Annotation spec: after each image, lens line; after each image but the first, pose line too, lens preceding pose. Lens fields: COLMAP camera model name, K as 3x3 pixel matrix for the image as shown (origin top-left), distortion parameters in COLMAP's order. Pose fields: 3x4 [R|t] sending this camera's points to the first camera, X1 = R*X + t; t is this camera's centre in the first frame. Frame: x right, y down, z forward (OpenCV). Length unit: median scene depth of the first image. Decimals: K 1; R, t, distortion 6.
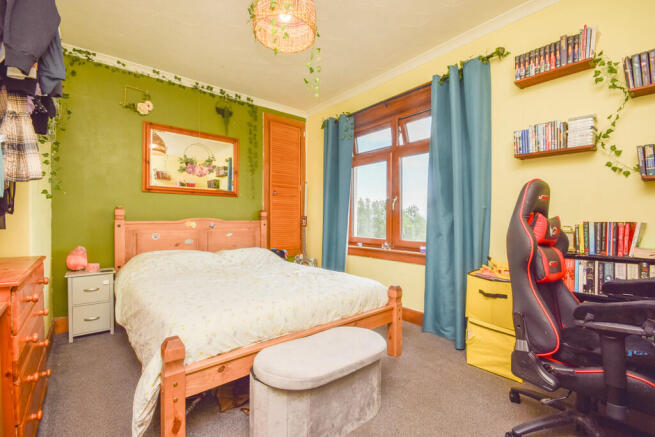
lens RADIAL K [[294.6, 0, 327.5], [0, 294.6, 218.5], [0, 0, 1]] dist [-0.002000, -0.000913]
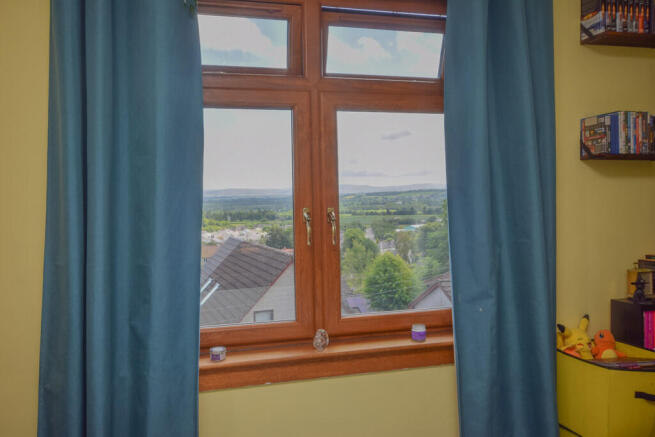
lens RADIAL K [[542.1, 0, 327.5], [0, 542.1, 218.5], [0, 0, 1]] dist [0.048791, -0.002664]
pose [[0.385274, -0.049164, 0.921492, -0.568848], [0.015423, 0.998783, 0.046839, -0.125809], [-0.922673, -0.003834, 0.385563, 0.958210]]
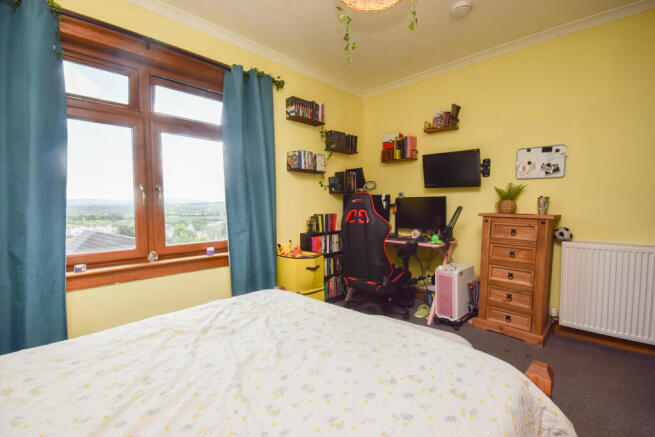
lens RADIAL K [[294.6, 0, 327.5], [0, 294.6, 218.5], [0, 0, 1]] dist [-0.002000, -0.000913]
pose [[-0.116221, -0.053677, 0.991772, -0.689864], [-0.001036, 0.998545, 0.053923, -0.045086], [-0.993223, 0.005239, -0.116108, 0.891836]]
